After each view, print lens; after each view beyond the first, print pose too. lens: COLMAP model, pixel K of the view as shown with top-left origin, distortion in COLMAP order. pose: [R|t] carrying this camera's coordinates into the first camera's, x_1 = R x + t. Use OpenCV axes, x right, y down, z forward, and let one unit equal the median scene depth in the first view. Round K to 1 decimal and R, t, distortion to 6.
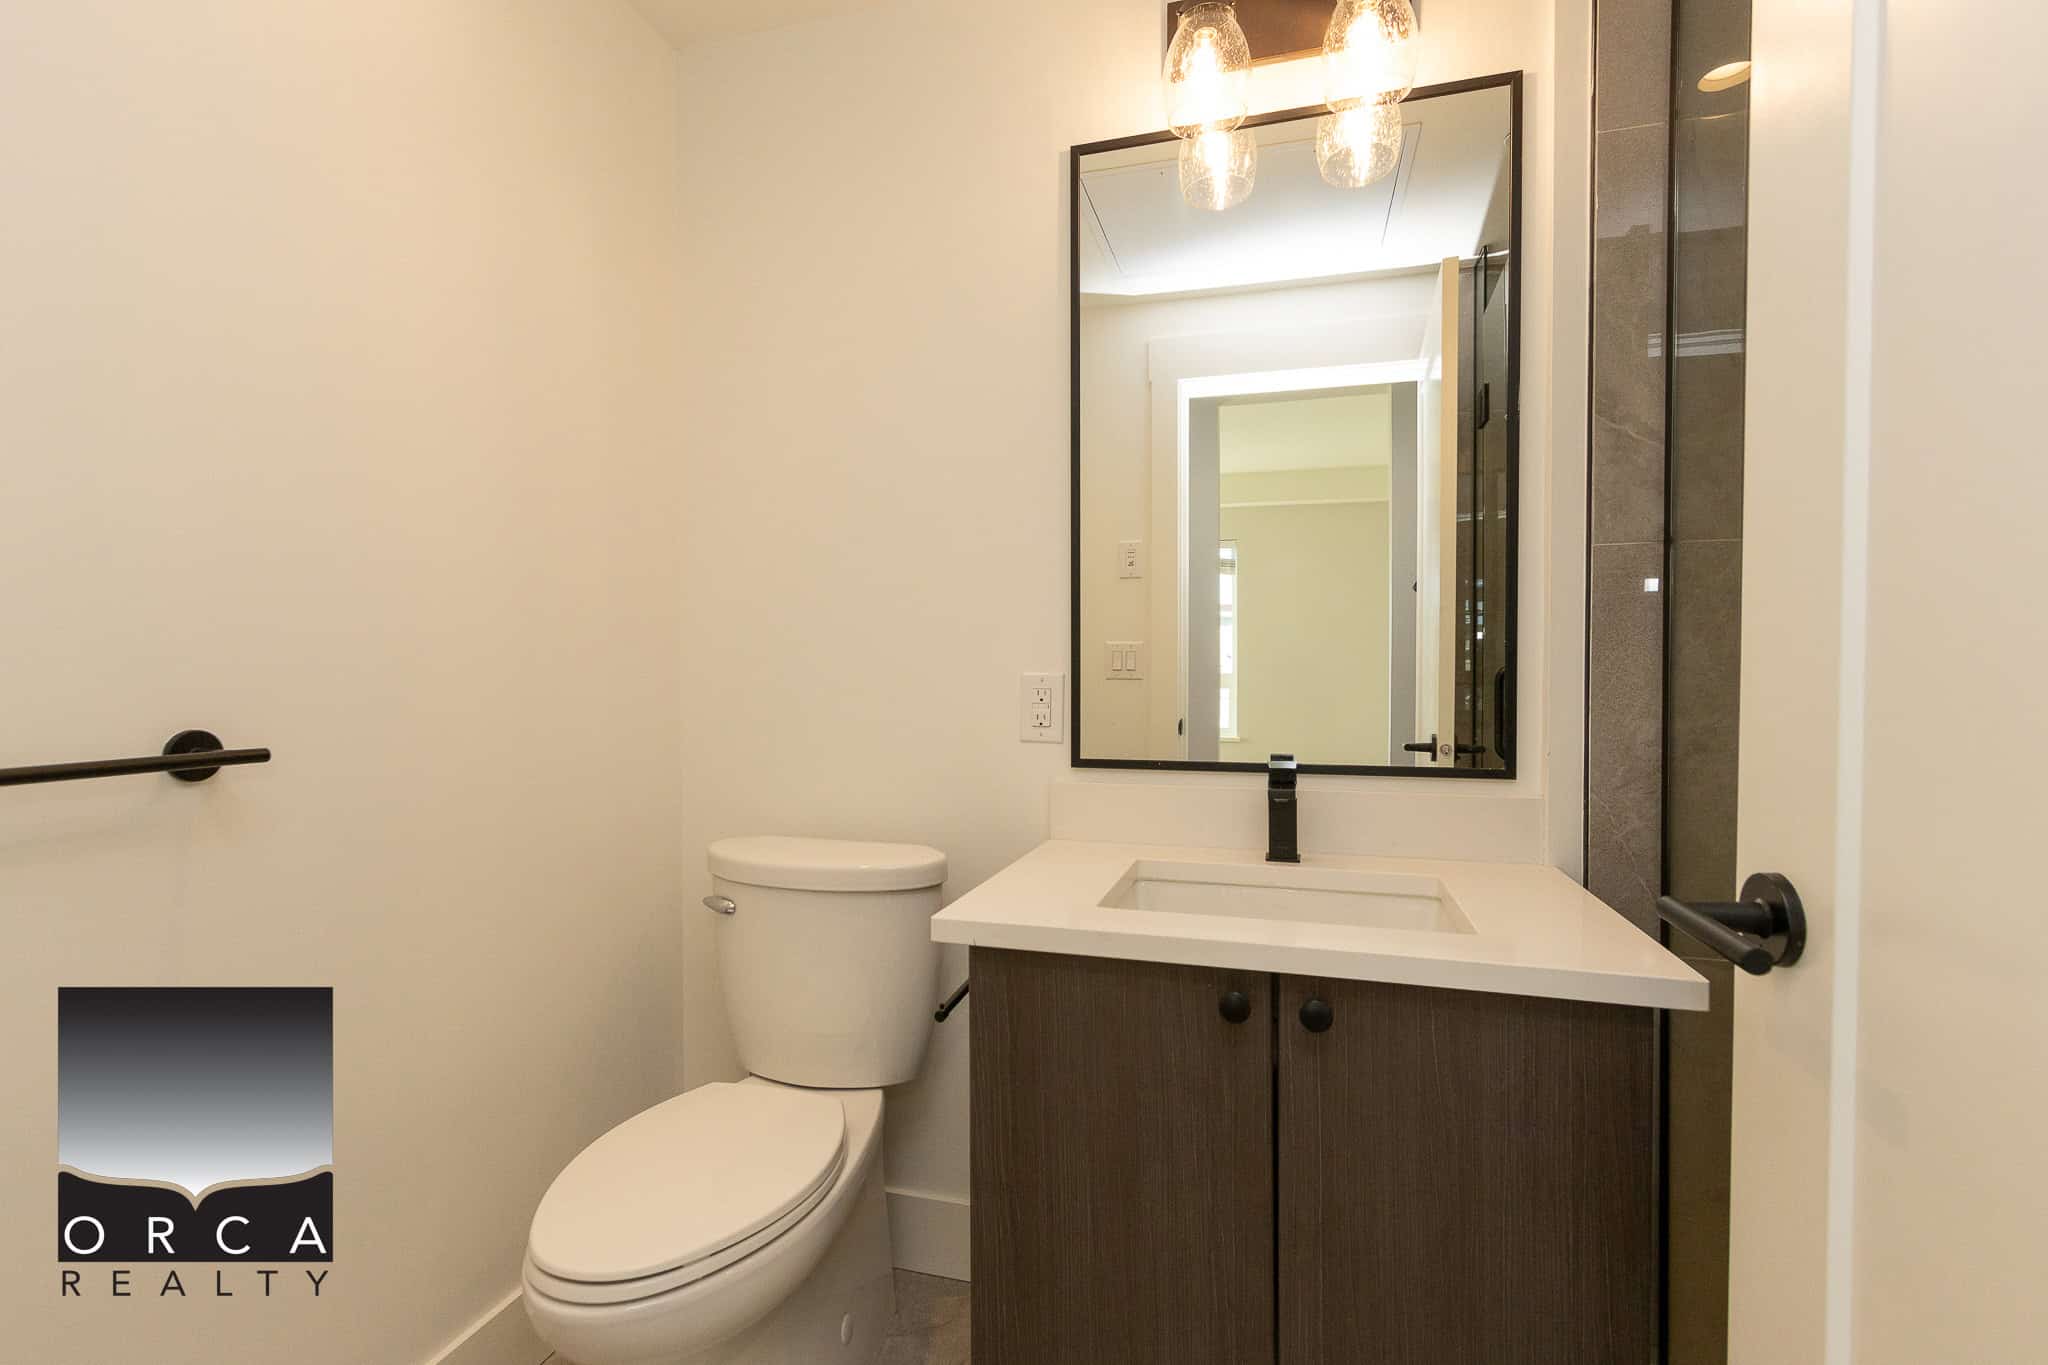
lens RADIAL K [[928.8, 0, 1015.7], [0, 928.8, 688.3], [0, 0, 1]] dist [0.003726, -0.000052]
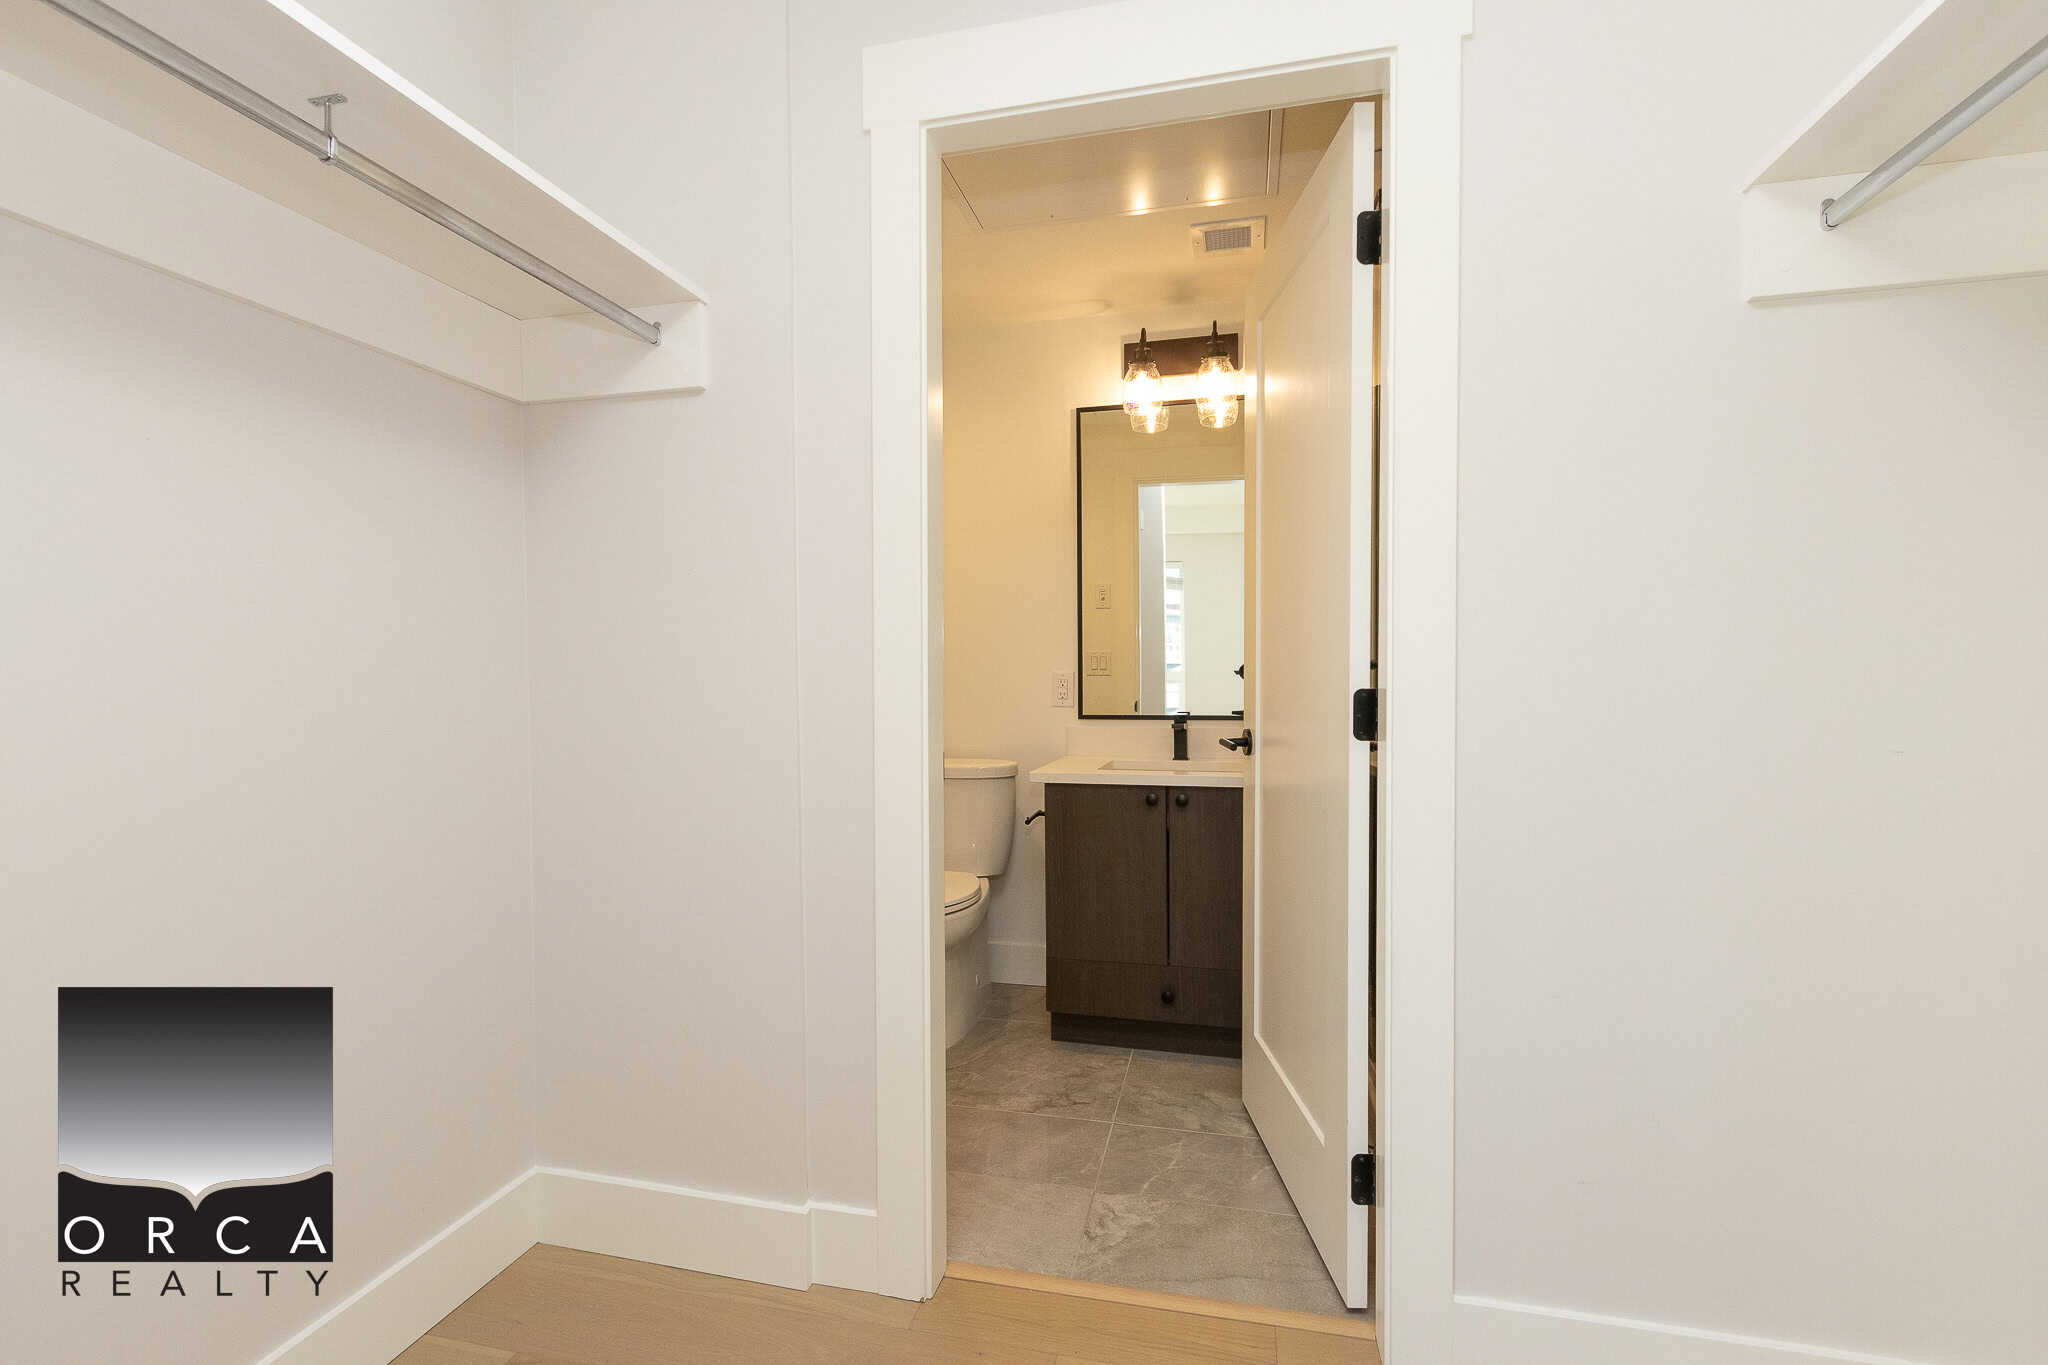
lens RADIAL K [[928.8, 0, 1015.7], [0, 928.8, 688.3], [0, 0, 1]] dist [0.003726, -0.000052]
pose [[0.998922, -0.010965, 0.045096, -0.179340], [0.010215, 0.999806, 0.016819, -0.016474], [-0.045272, -0.016340, 0.998841, -1.069665]]
